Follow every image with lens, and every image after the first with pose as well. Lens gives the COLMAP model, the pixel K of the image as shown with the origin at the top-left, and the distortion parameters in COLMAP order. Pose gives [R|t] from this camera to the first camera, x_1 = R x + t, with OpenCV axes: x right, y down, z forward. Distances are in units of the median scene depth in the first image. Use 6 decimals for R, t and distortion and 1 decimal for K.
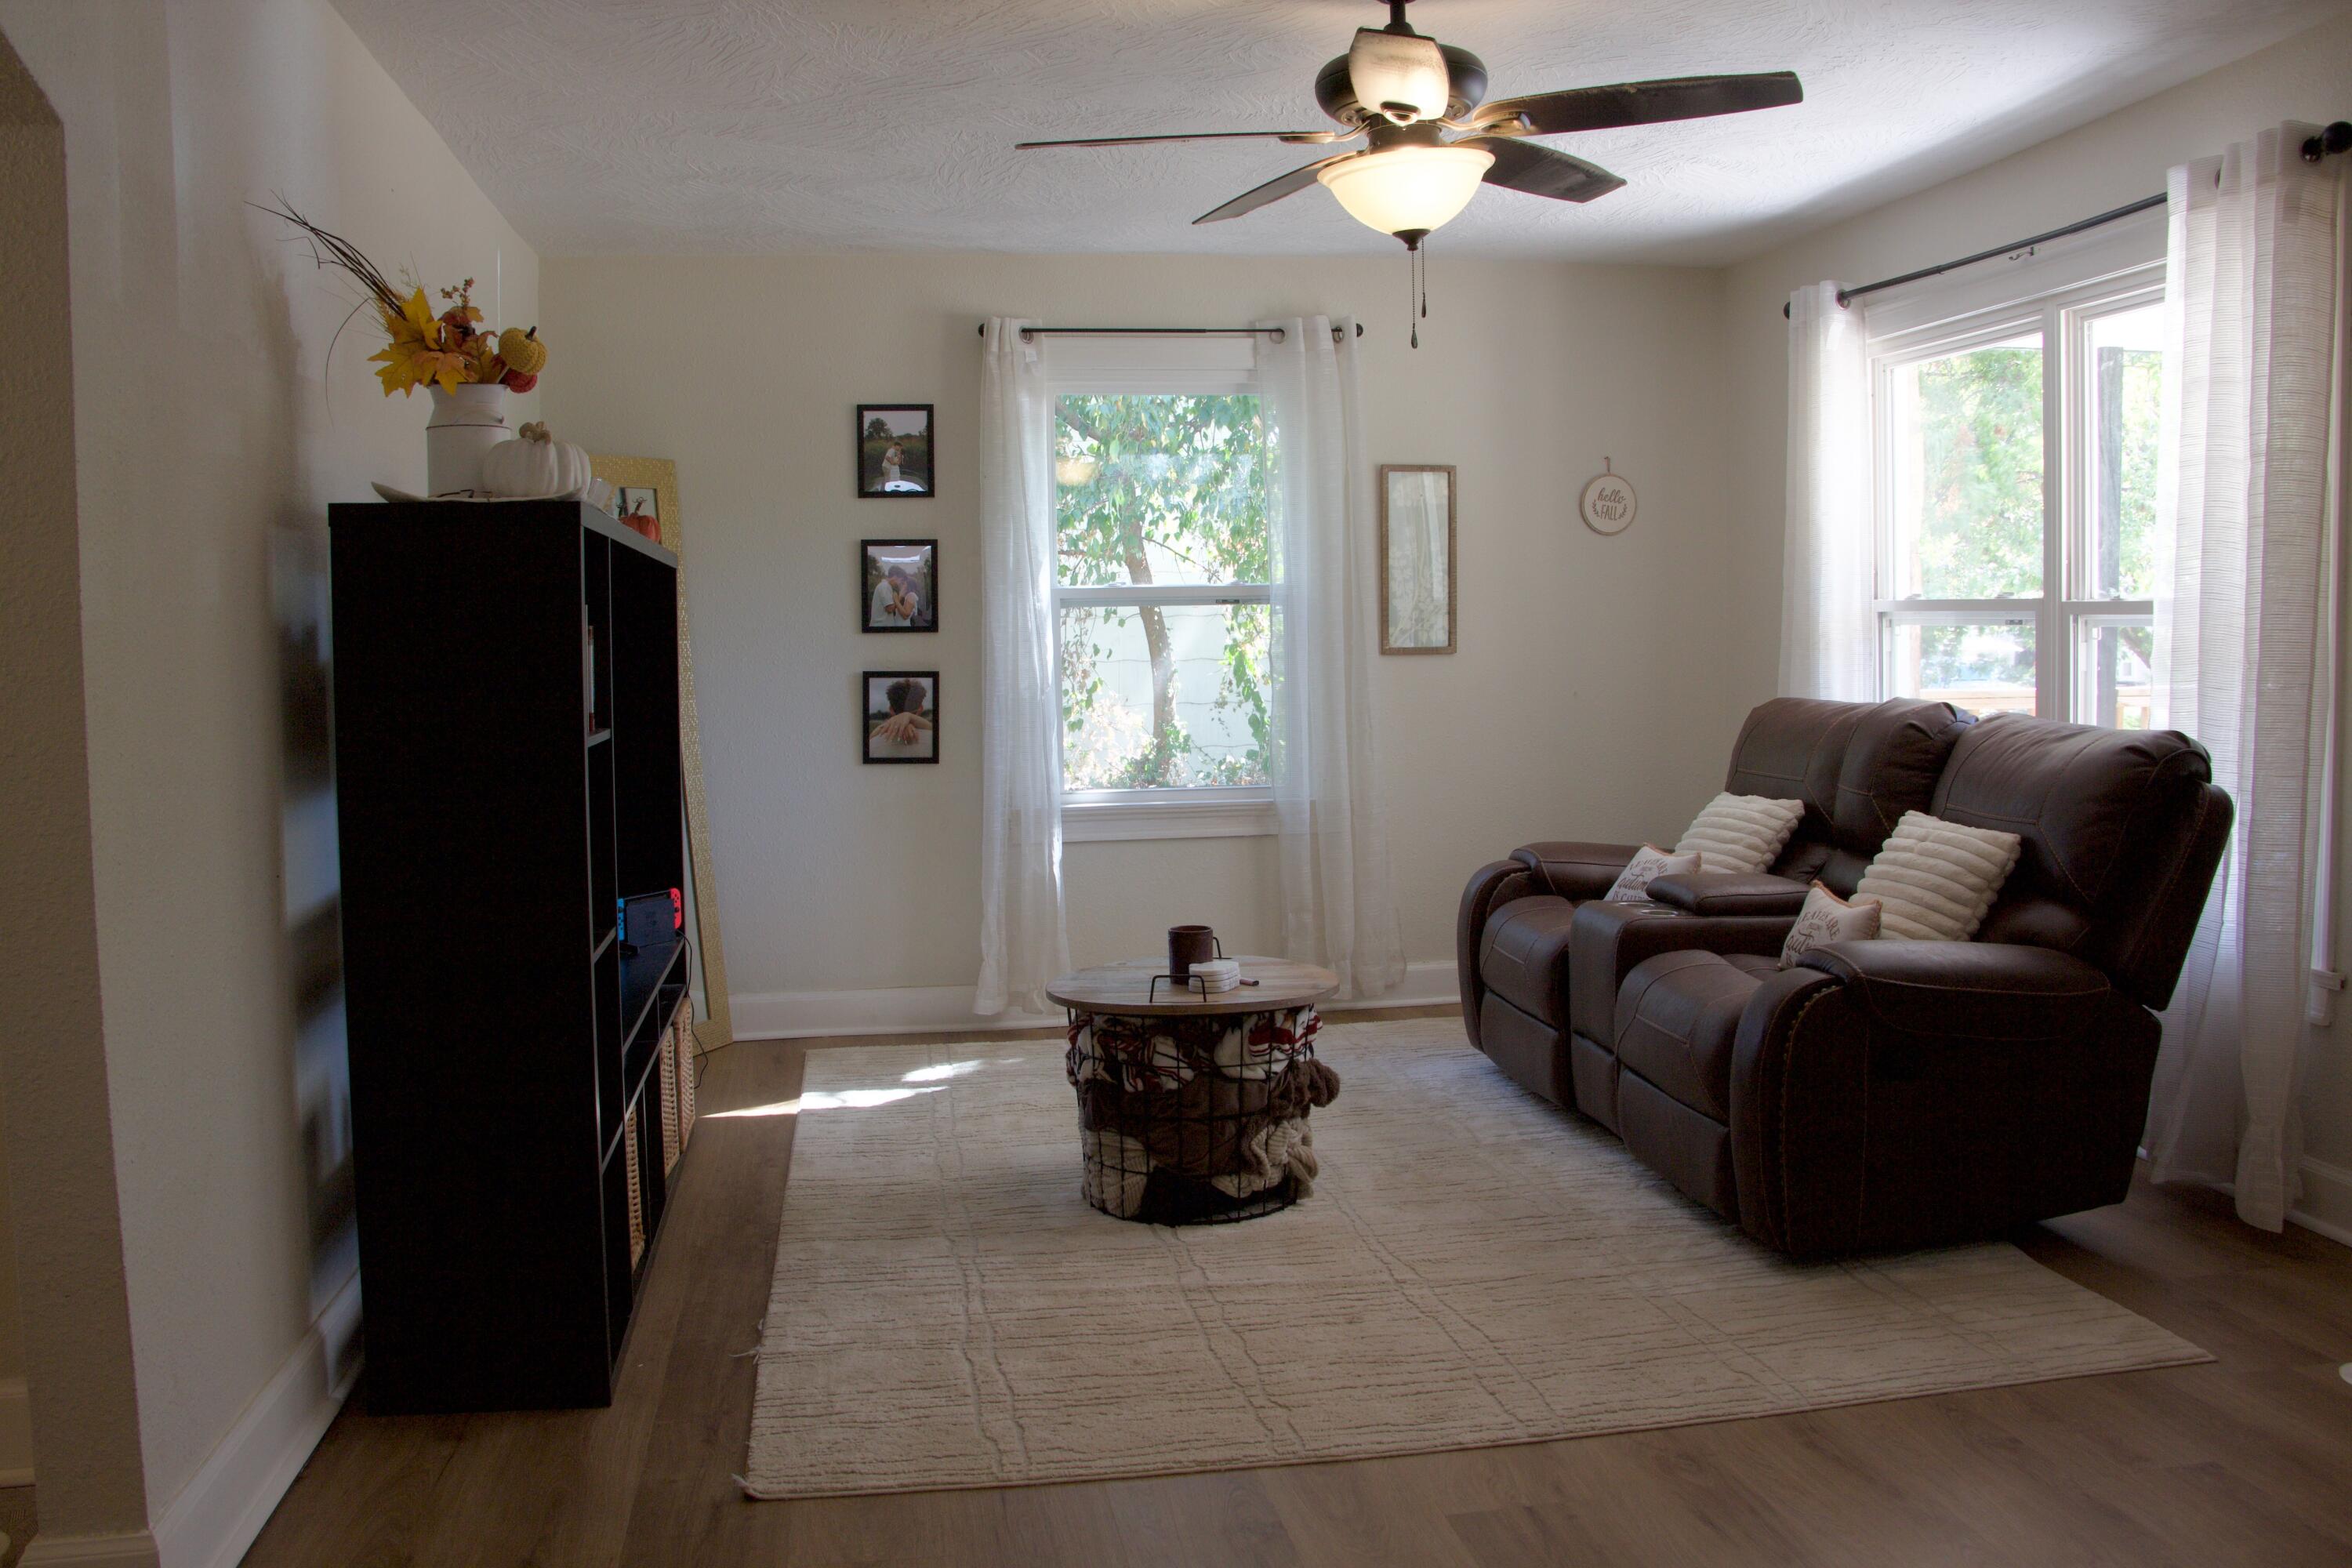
lens RADIAL K [[1927.6, 0, 1175.2], [0, 1927.6, 761.7], [0, 0, 1]] dist [-0.181266, 0.149558]
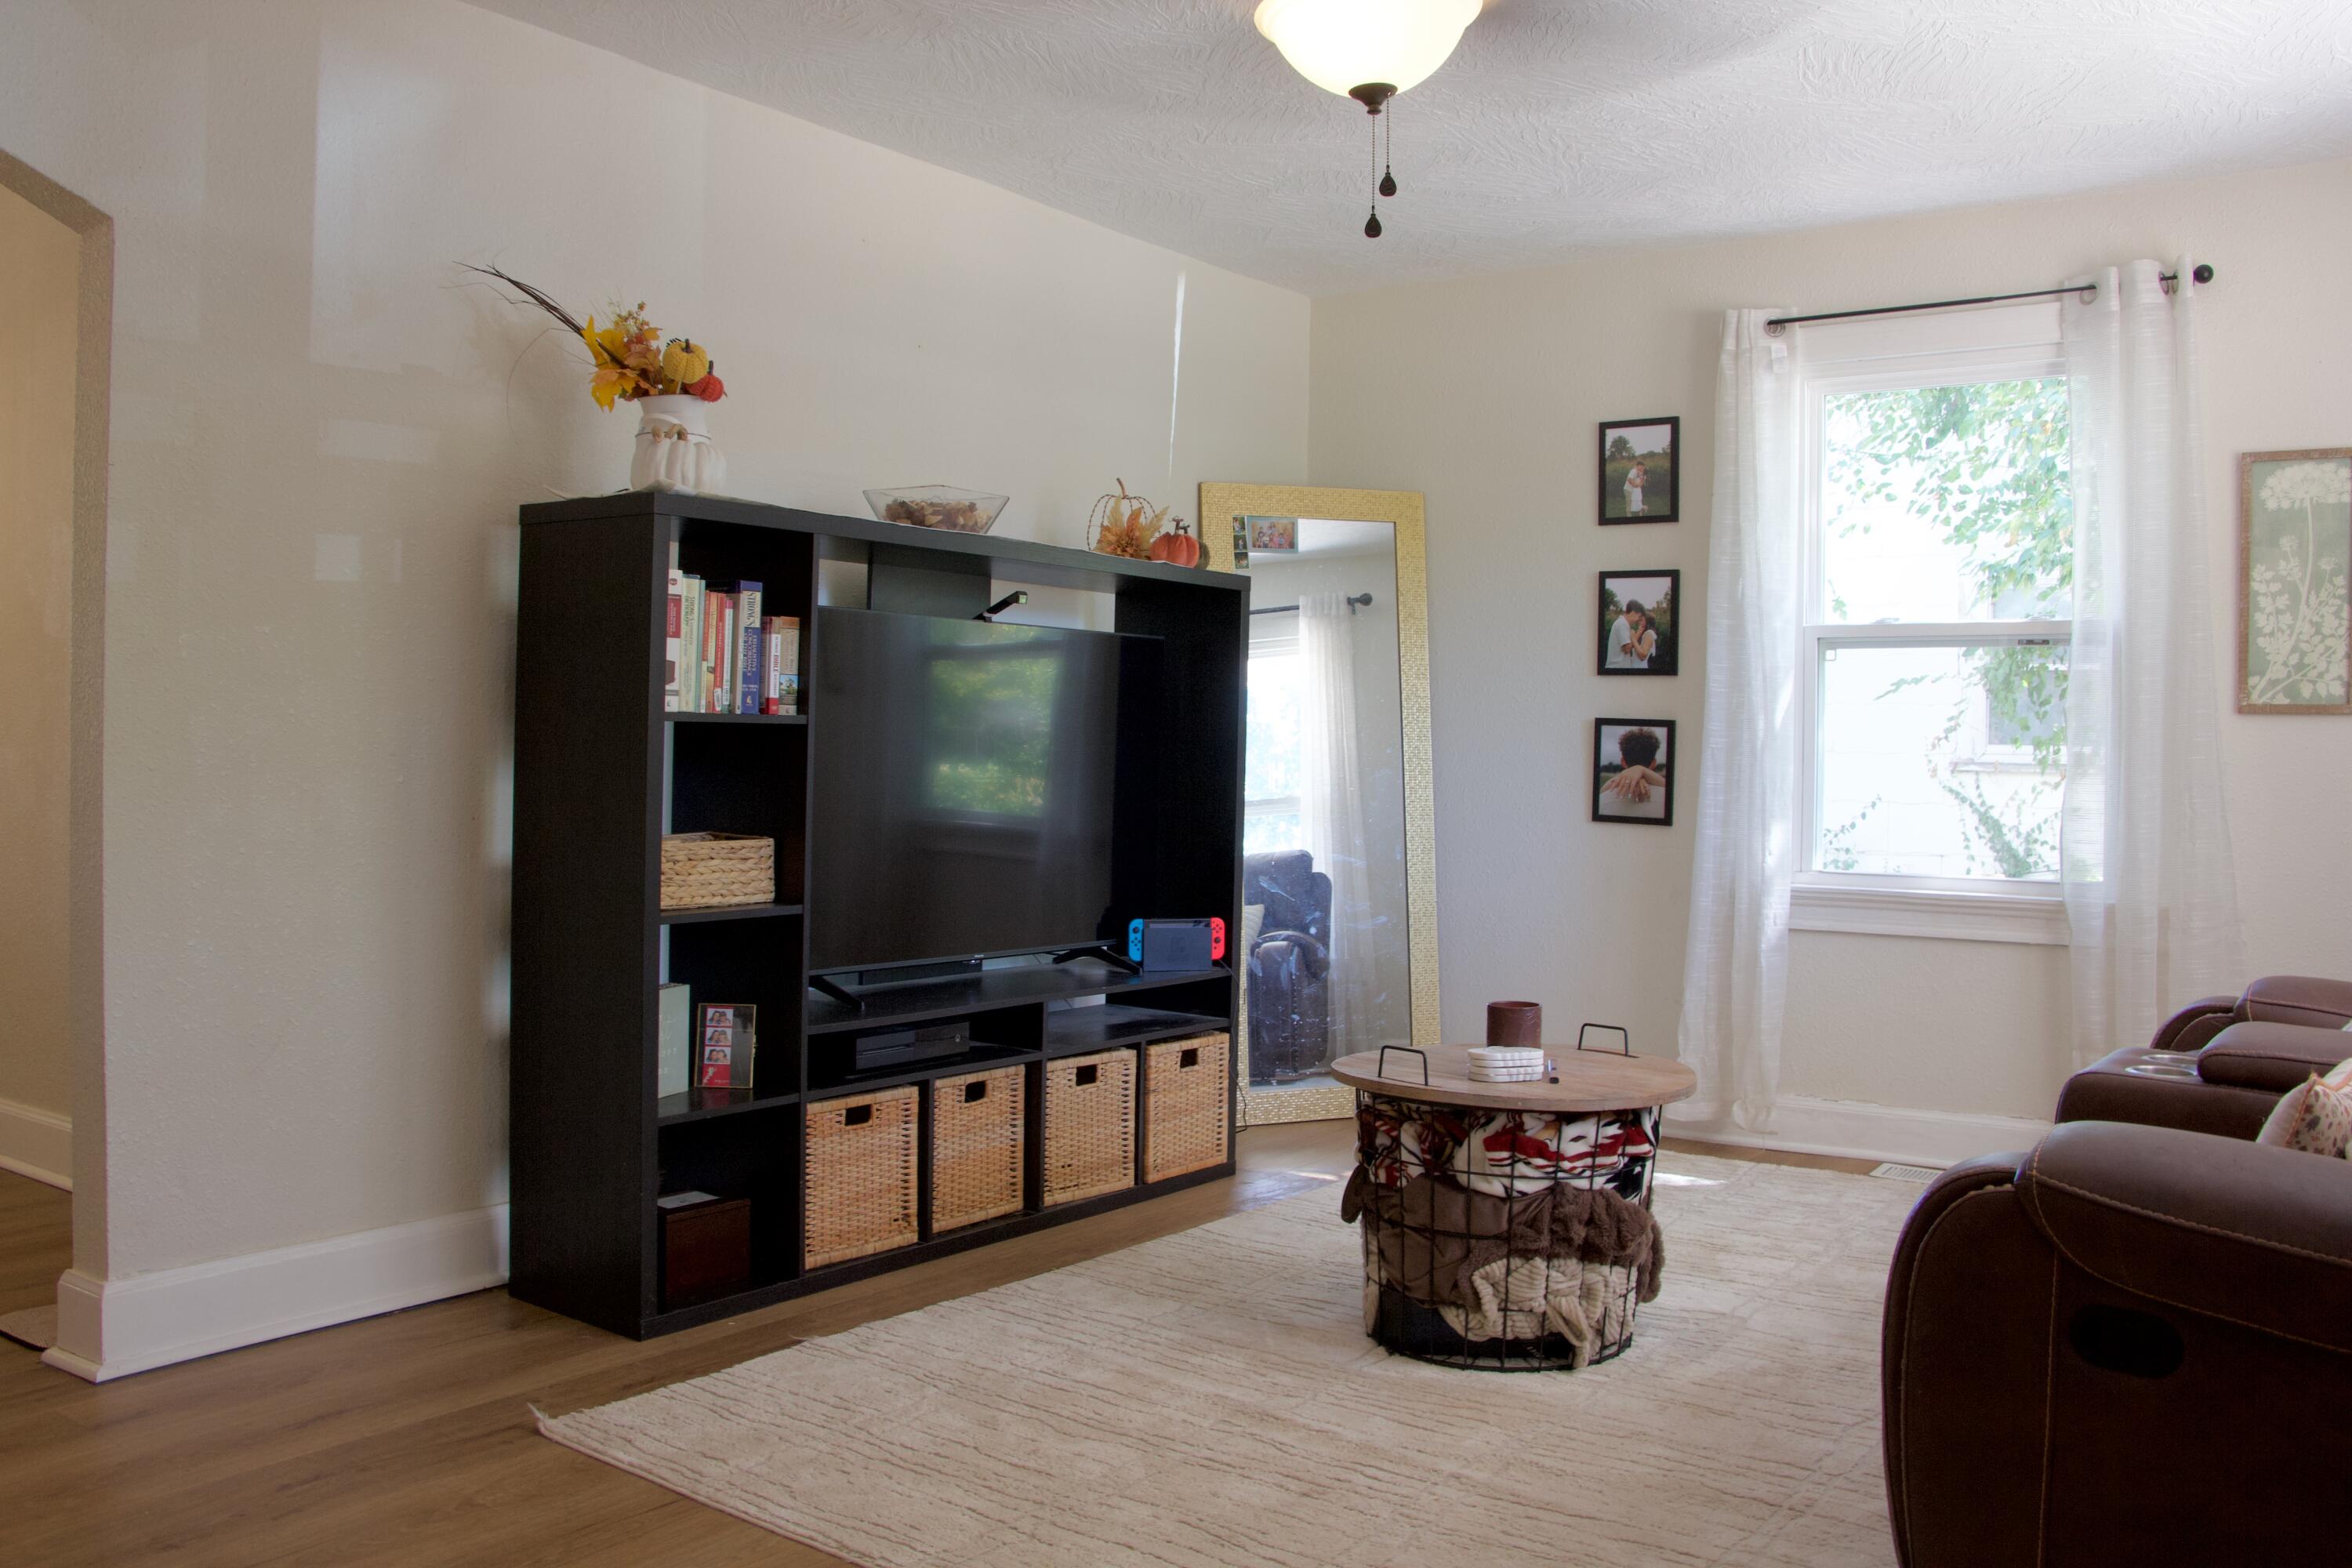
lens RADIAL K [[1960.1, 0, 1176.8], [0, 1960.1, 757.3], [0, 0, 1]] dist [-0.172154, 0.159164]
pose [[0.700200, 0.032195, -0.713221, 0.503223], [-0.074689, 0.996804, -0.028329, 0.016929], [0.710030, 0.073106, 0.700367, 0.323576]]
